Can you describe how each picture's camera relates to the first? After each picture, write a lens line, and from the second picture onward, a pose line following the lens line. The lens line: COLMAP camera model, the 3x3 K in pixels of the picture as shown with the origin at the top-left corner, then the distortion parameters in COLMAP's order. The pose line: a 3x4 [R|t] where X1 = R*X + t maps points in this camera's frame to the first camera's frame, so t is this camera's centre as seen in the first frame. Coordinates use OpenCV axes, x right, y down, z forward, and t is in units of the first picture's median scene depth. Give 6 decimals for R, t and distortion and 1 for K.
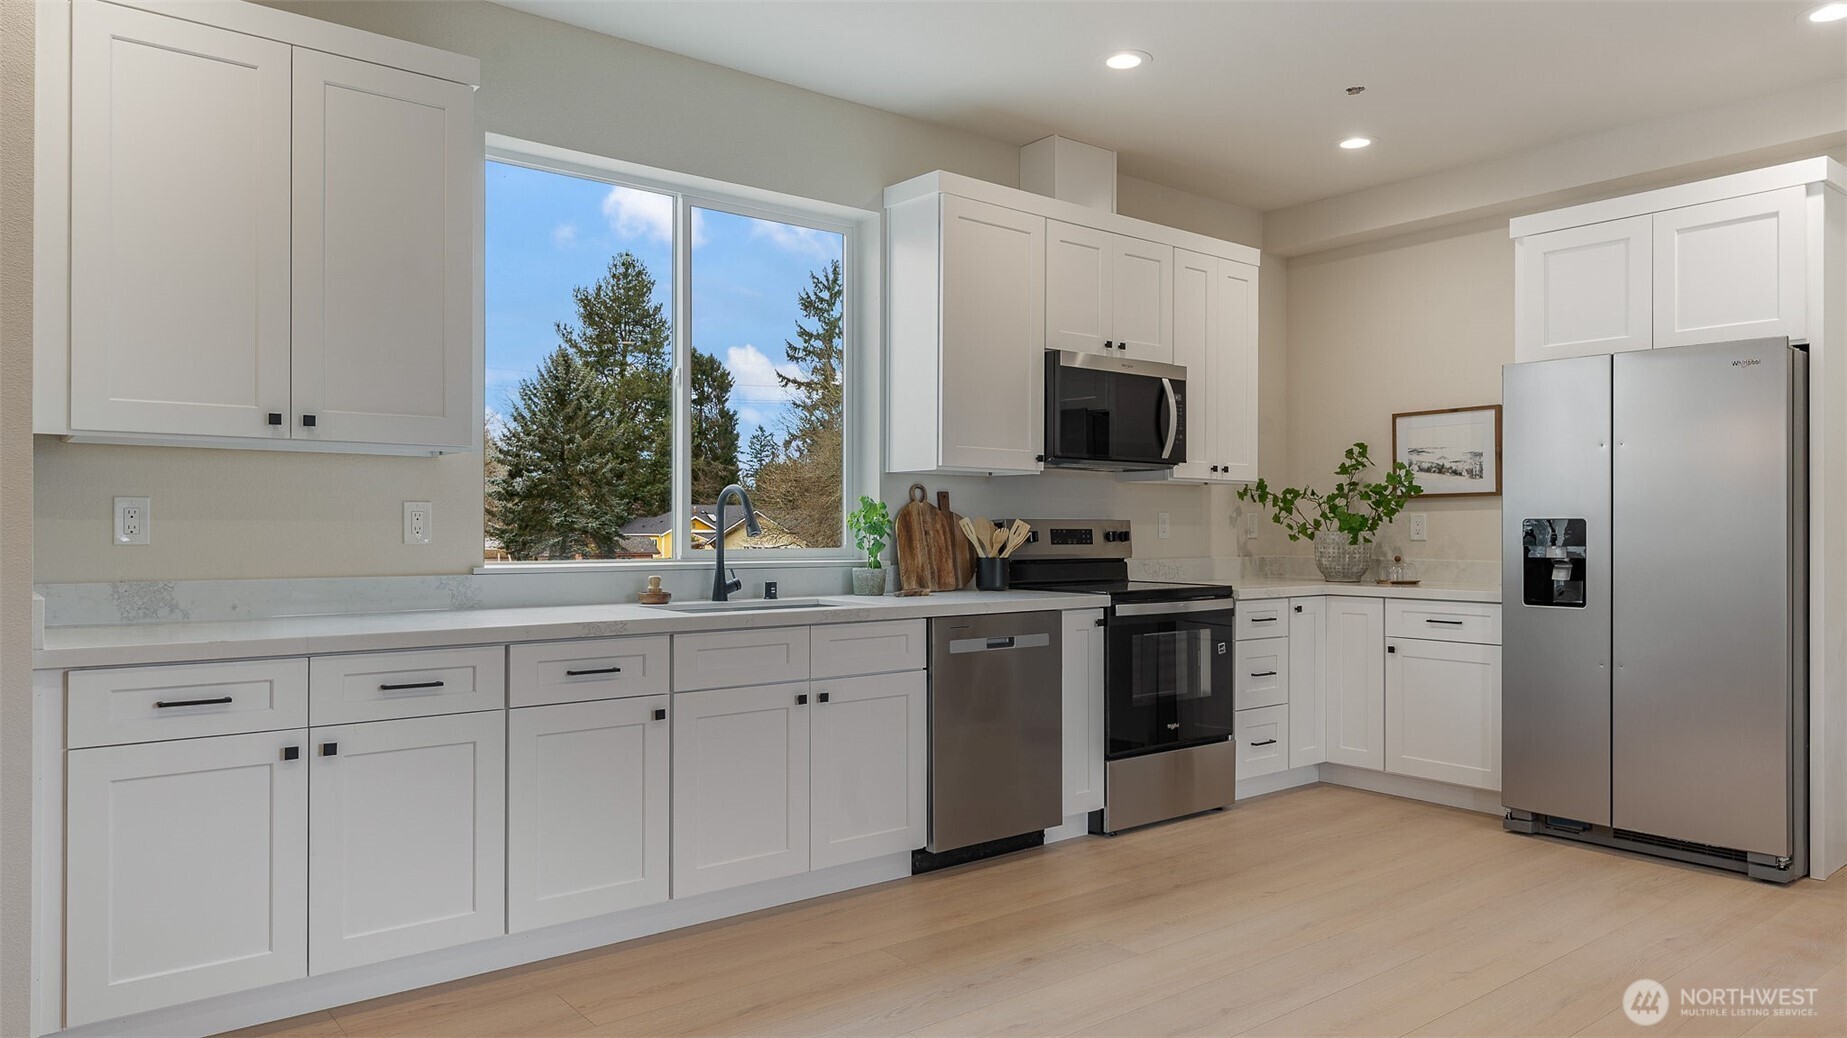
lens RADIAL K [[1189.9, 0, 923.7], [0, 1189.9, 522.2], [0, 0, 1]] dist [0.007603, -0.001759]
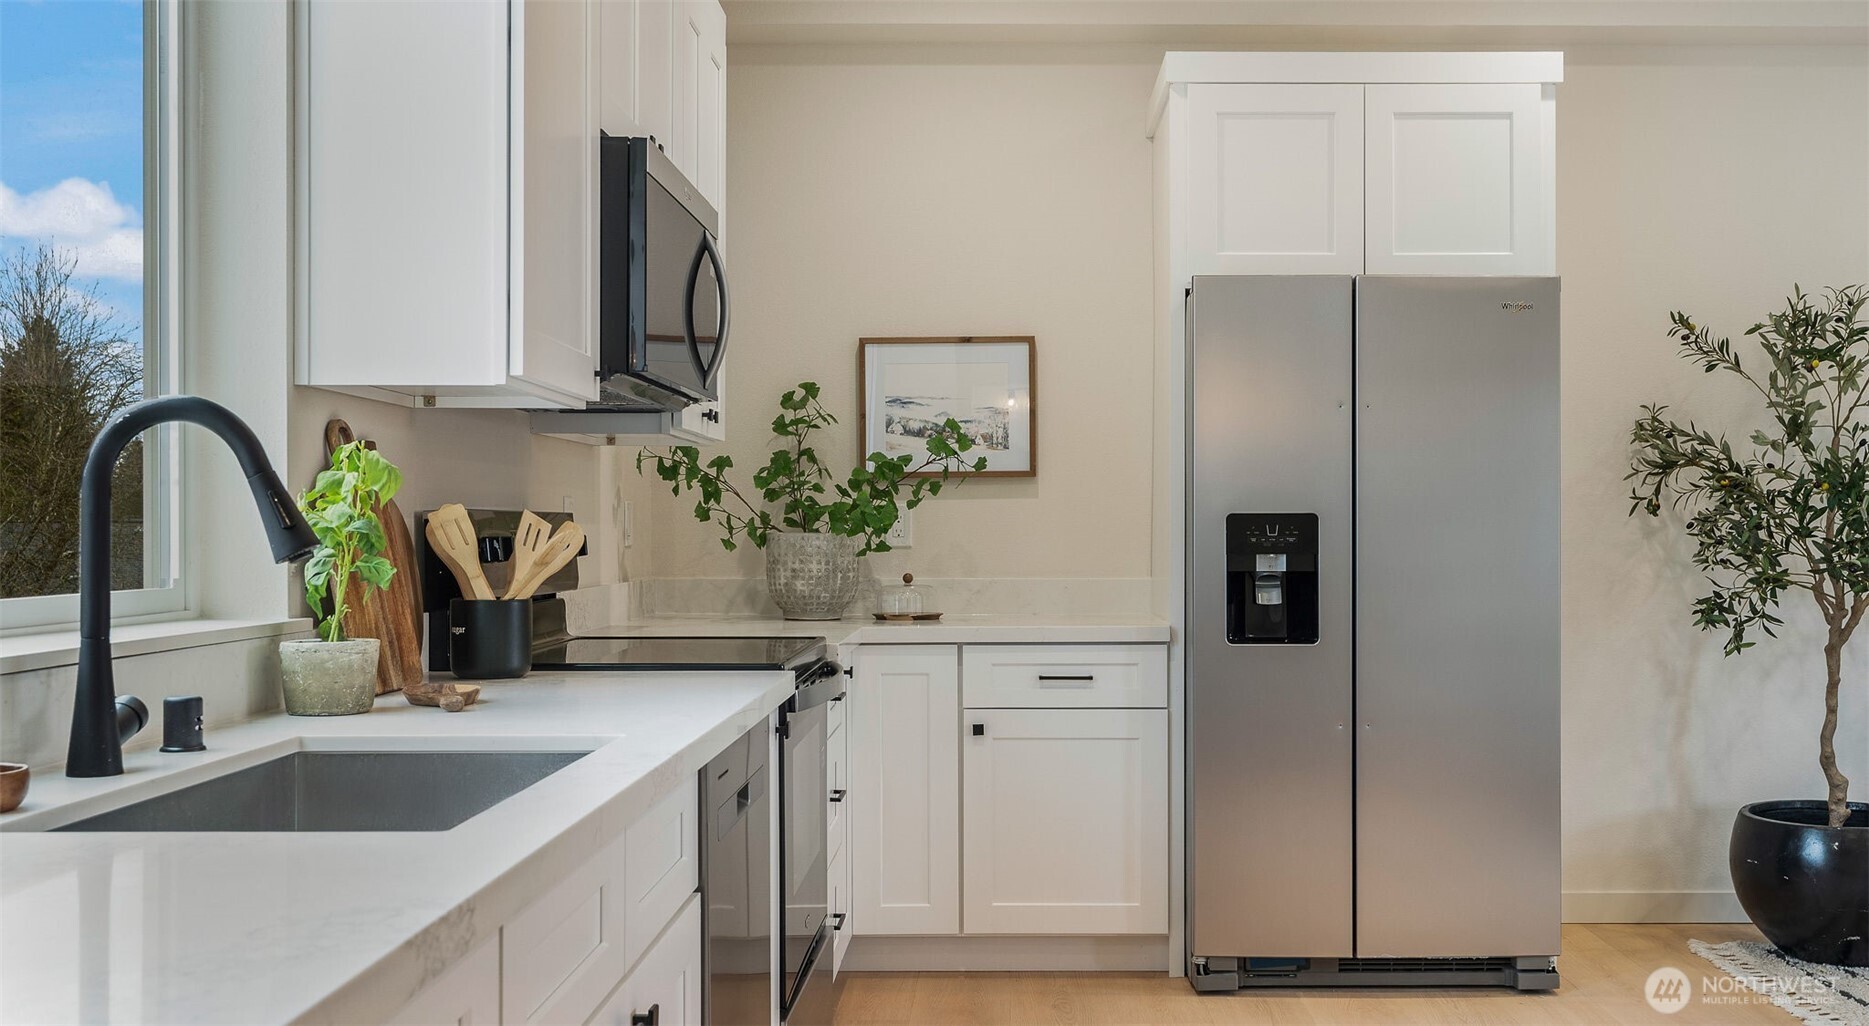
lens RADIAL K [[1847.2, 0, 935.4], [0, 1847.2, 522.2], [0, 0, 1]] dist [0.009681, 0.000000]
pose [[0.626074, -0.001992, 0.779761, -0.209216], [-0.002001, 0.999989, 0.004161, -0.001033], [-0.779761, -0.004166, 0.626064, 0.260064]]
